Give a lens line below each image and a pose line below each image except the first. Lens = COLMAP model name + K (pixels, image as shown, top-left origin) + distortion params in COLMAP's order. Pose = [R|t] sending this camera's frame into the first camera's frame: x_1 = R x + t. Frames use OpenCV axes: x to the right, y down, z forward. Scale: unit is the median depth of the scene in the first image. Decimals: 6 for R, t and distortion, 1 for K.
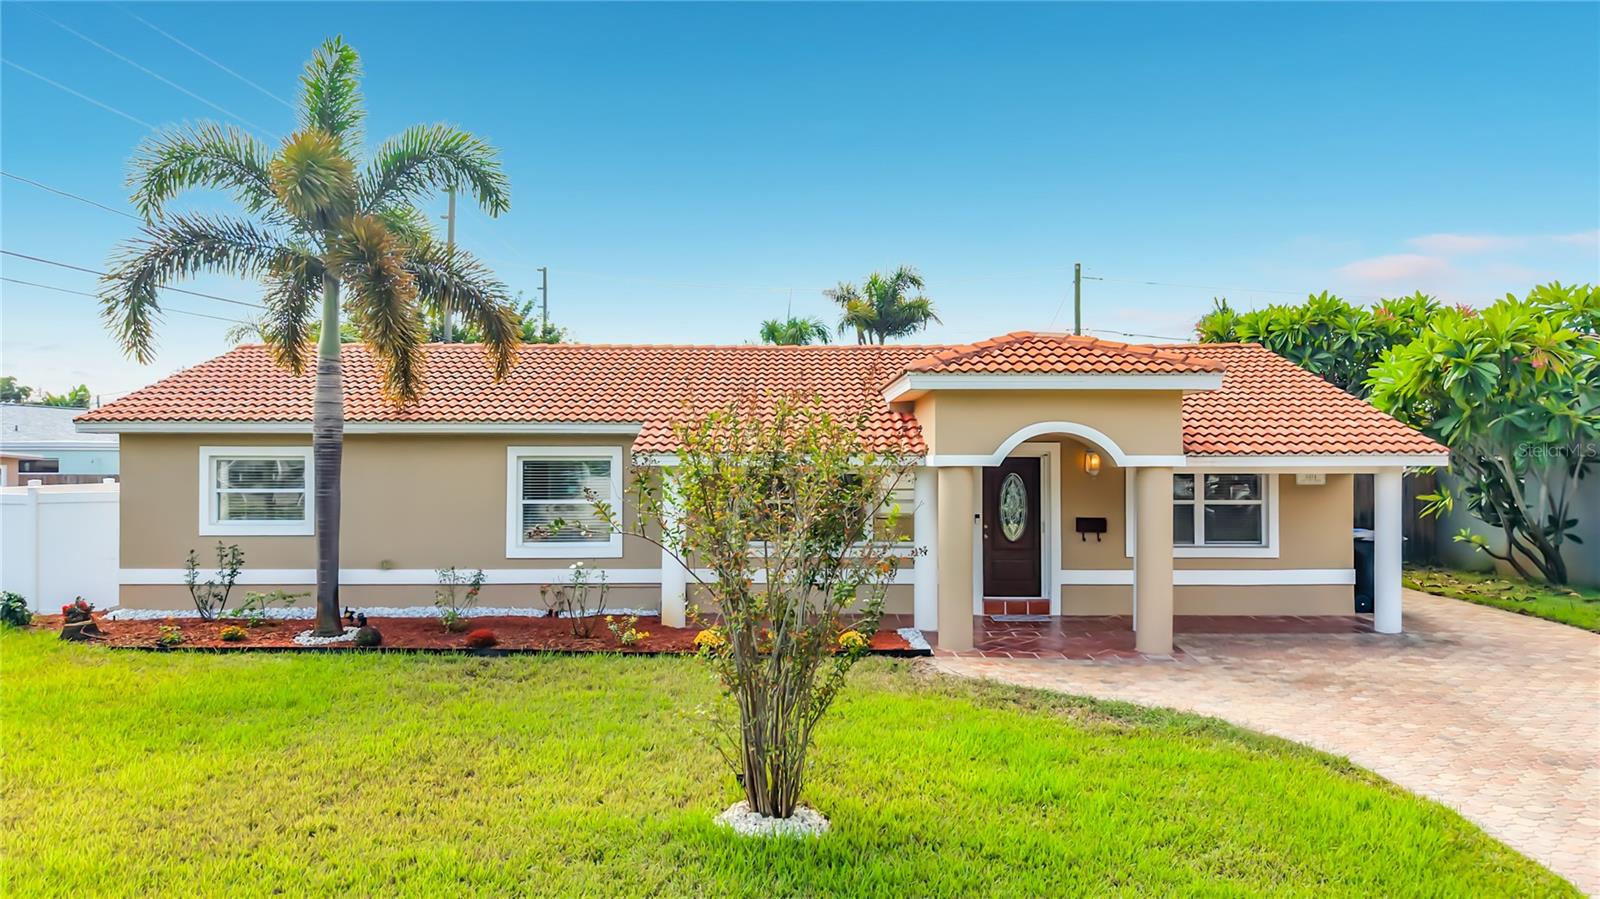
lens RADIAL K [[1117.6, 0, 776.5], [0, 1117.6, 449.1], [0, 0, 1]] dist [-0.001450, -0.000481]
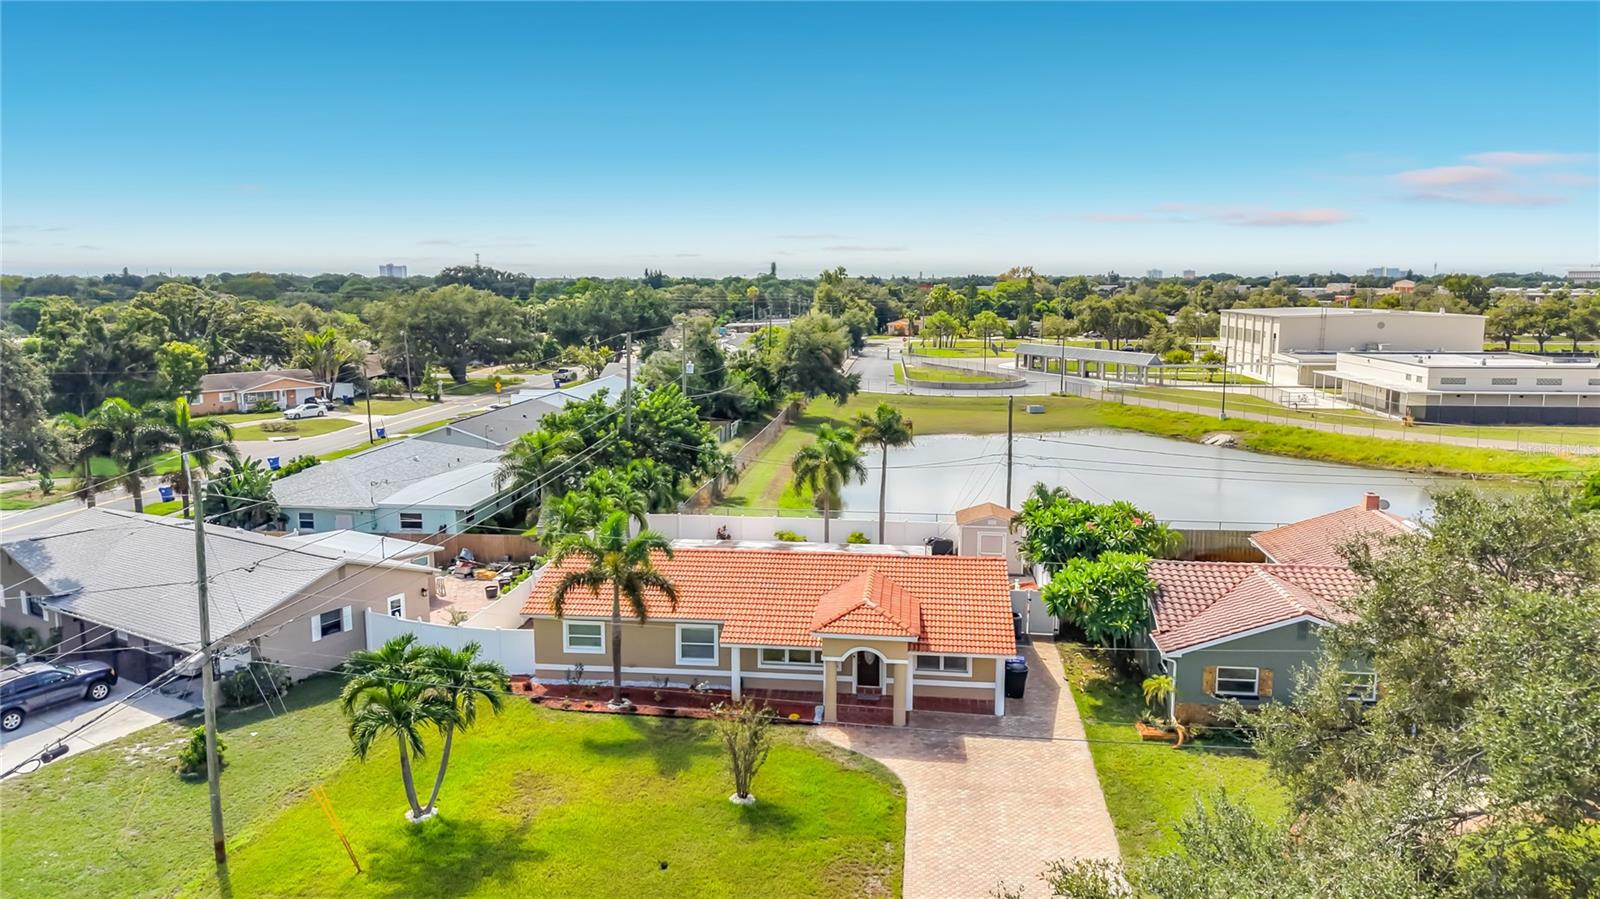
lens RADIAL K [[1104.2, 0, 793.8], [0, 1104.2, 431.2], [0, 0, 1]] dist [0.009923, -0.007531]
pose [[0.994397, 0.017747, -0.104208, 0.301443], [-0.002925, 0.990049, 0.140694, -0.827763], [0.105668, -0.139601, 0.984554, -1.484832]]
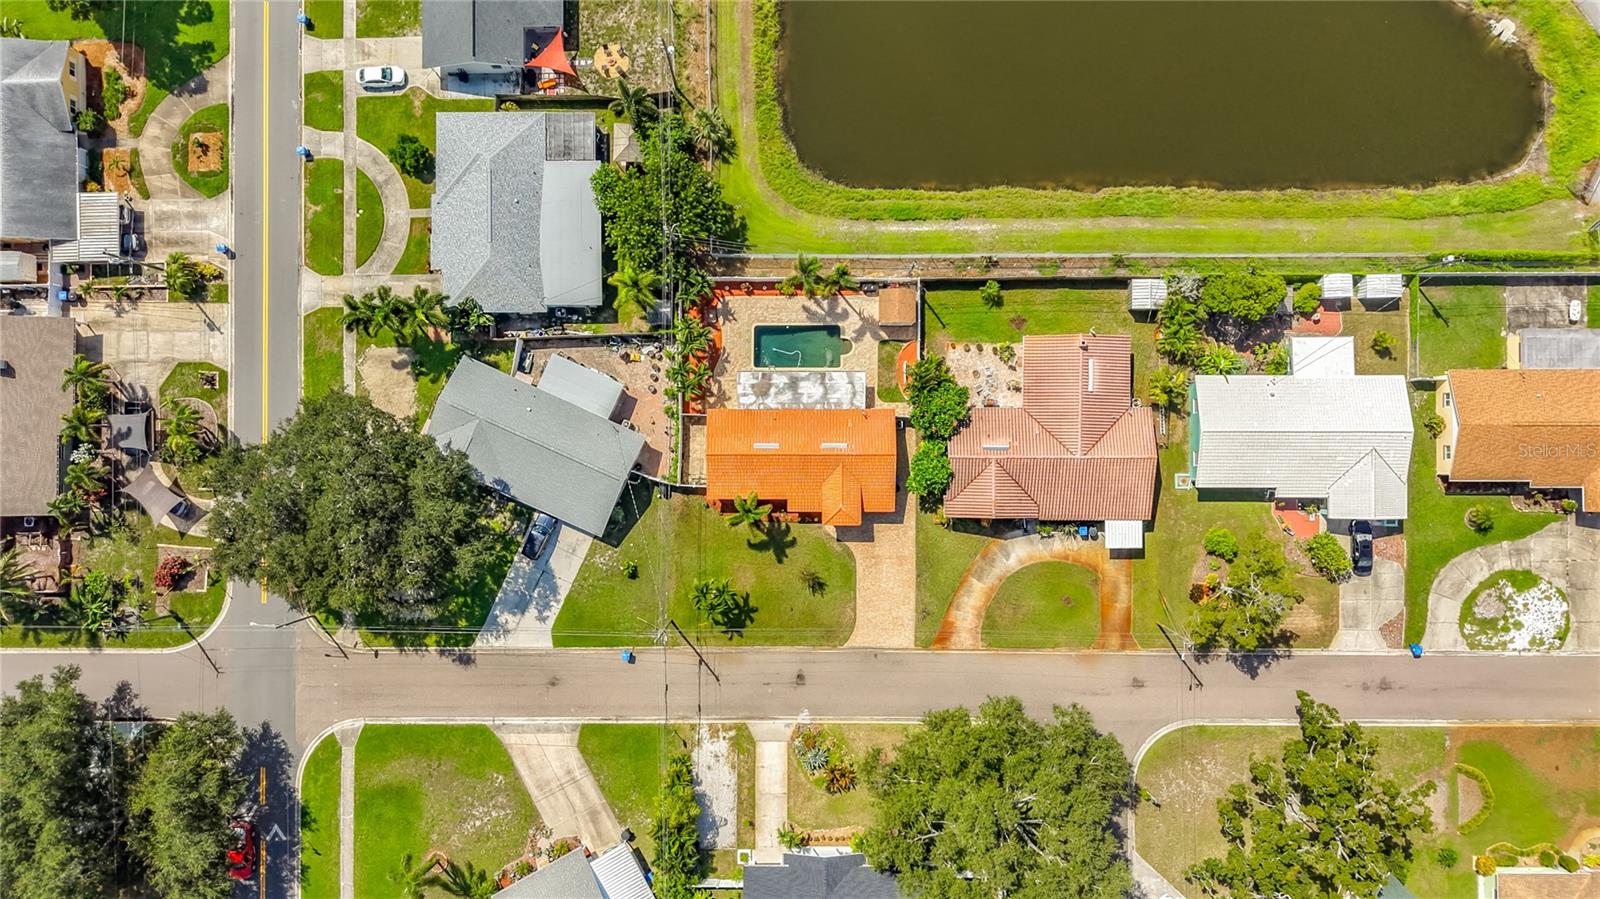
lens RADIAL K [[1093.7, 0, 800.0], [0, 1093.7, 449.5], [0, 0, 1]] dist [0.041253, -0.064901]
pose [[0.999845, -0.017454, -0.002416, -0.015362], [0.002897, 0.027609, 0.999615, -6.716921], [-0.017380, -0.999466, 0.027655, 1.053387]]
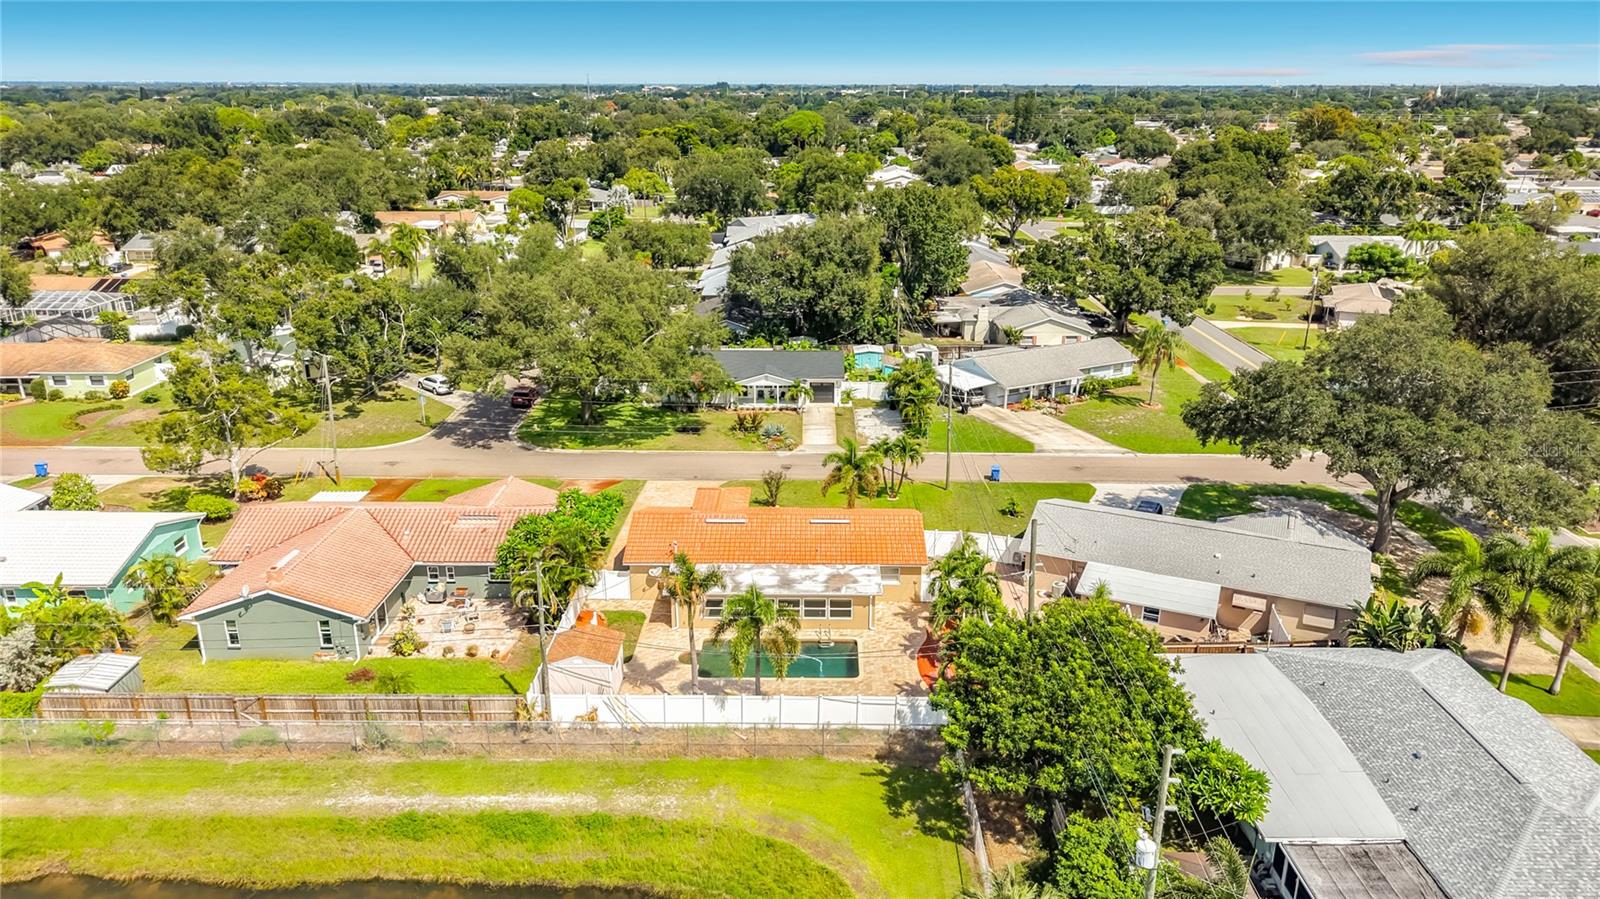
lens RADIAL K [[1071.6, 0, 788.0], [0, 1071.6, 448.8], [0, 0, 1]] dist [0.033988, -0.043060]
pose [[-0.999998, -0.001576, 0.001501, -0.072811], [-0.001004, 0.945859, 0.324576, -1.749591], [-0.001931, 0.324574, -0.945858, 5.166442]]
